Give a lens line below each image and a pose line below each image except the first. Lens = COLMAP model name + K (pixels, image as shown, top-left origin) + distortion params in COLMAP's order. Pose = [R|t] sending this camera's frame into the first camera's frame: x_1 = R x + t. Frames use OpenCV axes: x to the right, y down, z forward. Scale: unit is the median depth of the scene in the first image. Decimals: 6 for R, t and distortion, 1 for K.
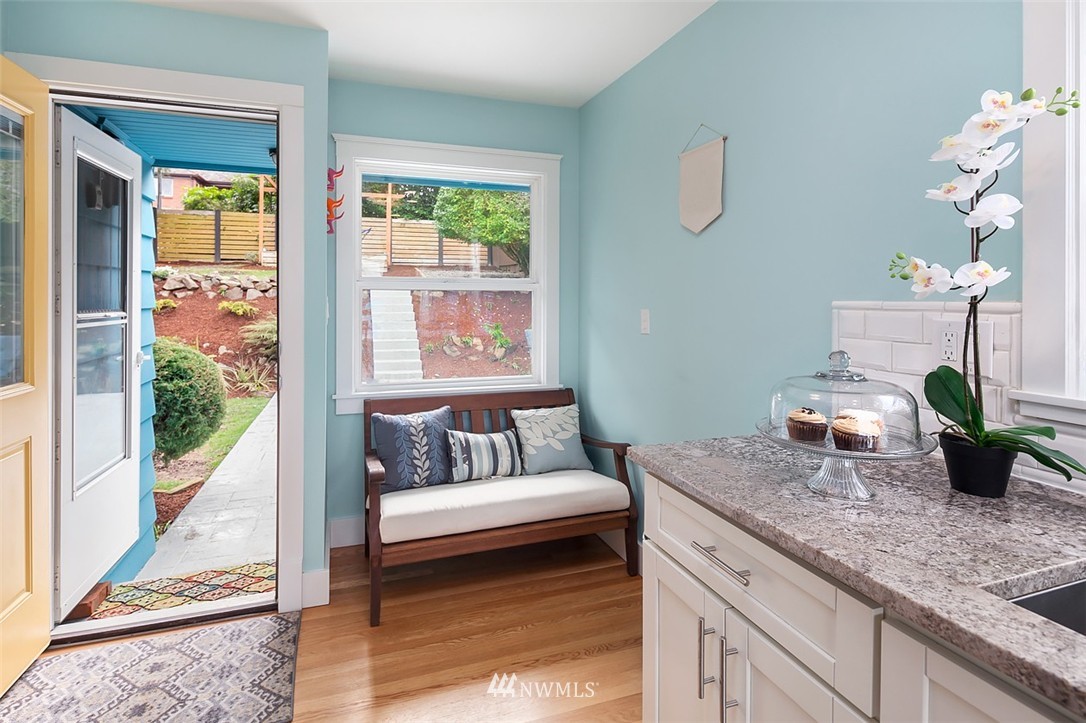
lens RADIAL K [[528.2, 0, 536.0], [0, 528.2, 300.4], [0, 0, 1]] dist [-0.003700, -0.000282]
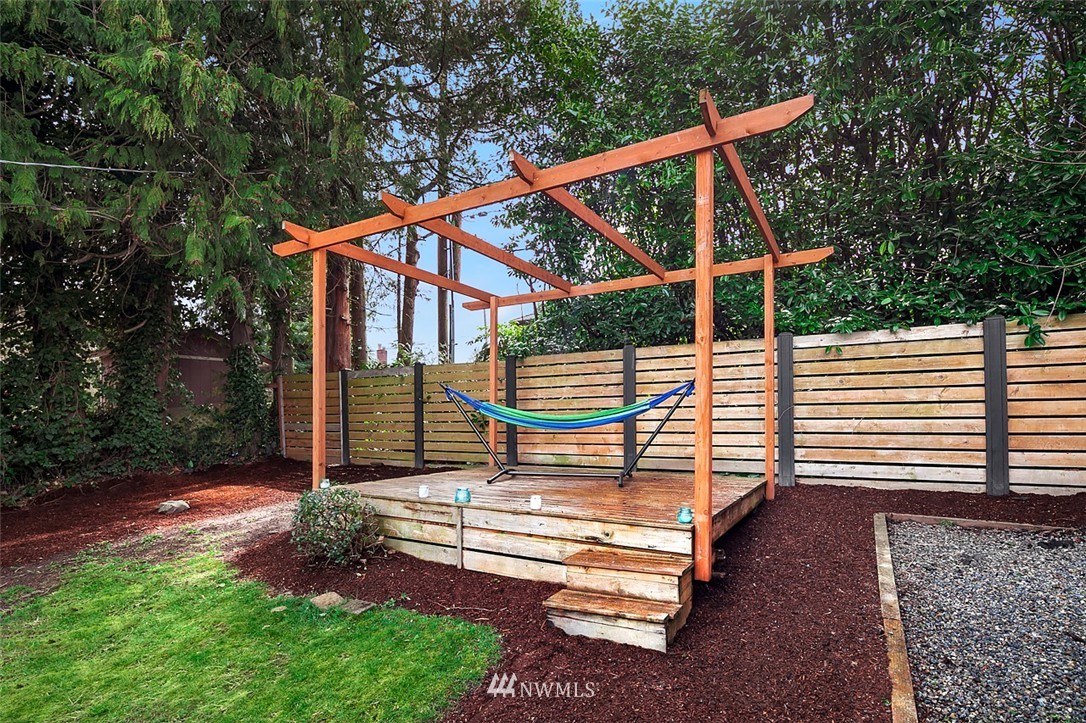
lens RADIAL K [[528.2, 0, 540.2], [0, 528.2, 417.8], [0, 0, 1]] dist [-0.003700, -0.000282]
pose [[0.664369, -0.009491, -0.747344, -0.919450], [0.001716, 0.999936, -0.011173, -0.674548], [0.747403, 0.006140, 0.664343, 4.470644]]
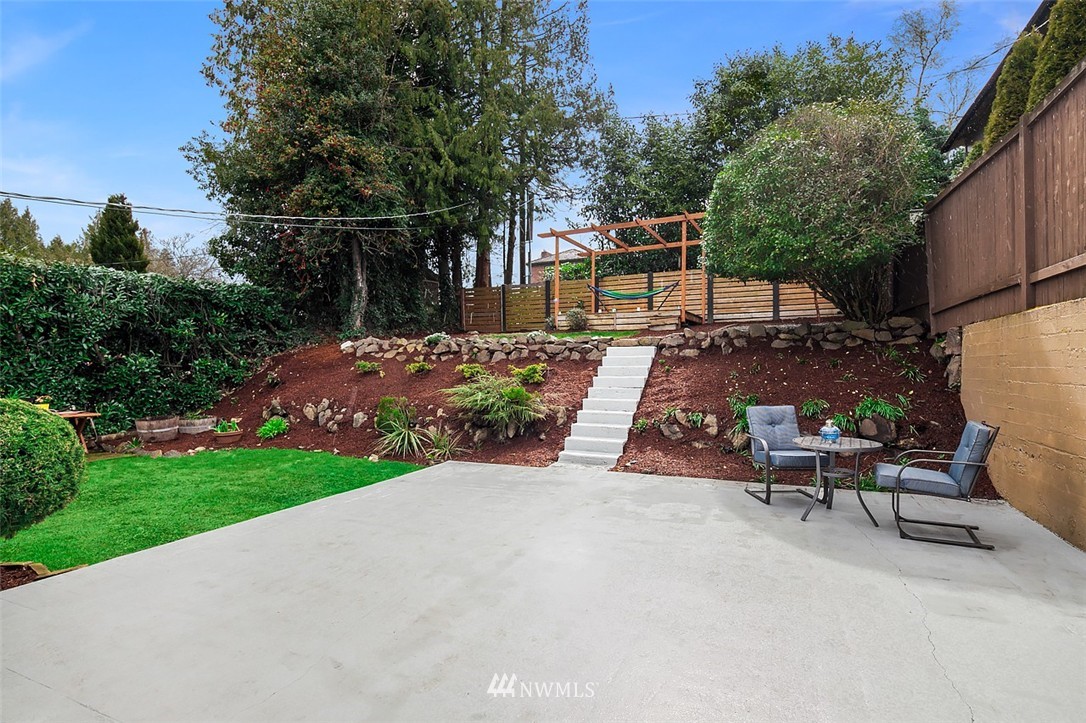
lens RADIAL K [[528.2, 0, 544.3], [0, 528.2, 363.5], [0, 0, 1]] dist [-0.003700, -0.000282]
pose [[0.718857, -0.009830, -0.695088, 0.766305], [0.002001, 0.999925, -0.012070, 0.048277], [0.695155, 0.007286, 0.718823, 1.372826]]
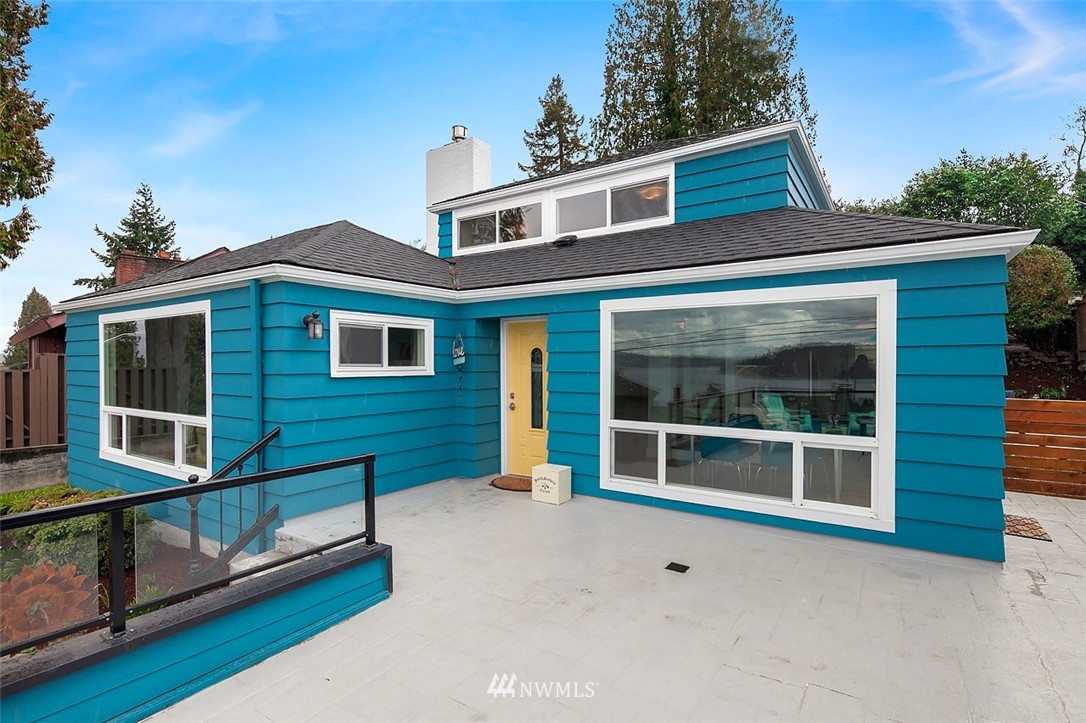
lens RADIAL K [[528.2, 0, 550.9], [0, 528.2, 372.1], [0, 0, 1]] dist [-0.003700, -0.000282]
pose [[0.595670, -0.004003, -0.803219, 1.472179], [0.011973, 0.999921, 0.003896, -0.077707], [0.803140, -0.011938, 0.595671, -3.209723]]
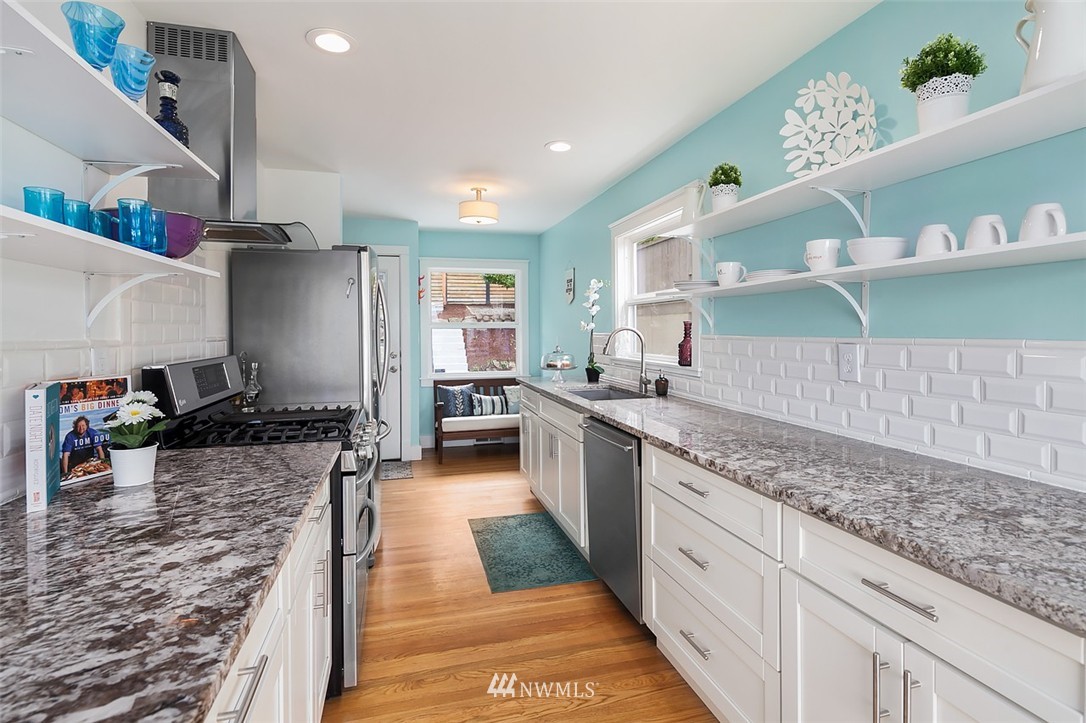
lens RADIAL K [[528.2, 0, 550.5], [0, 528.2, 337.3], [0, 0, 1]] dist [-0.003700, -0.000282]
pose [[0.997176, -0.006963, -0.074772, 0.303591], [0.007654, 0.999931, 0.008957, -0.001677], [0.074704, -0.009504, 0.997160, -1.084324]]
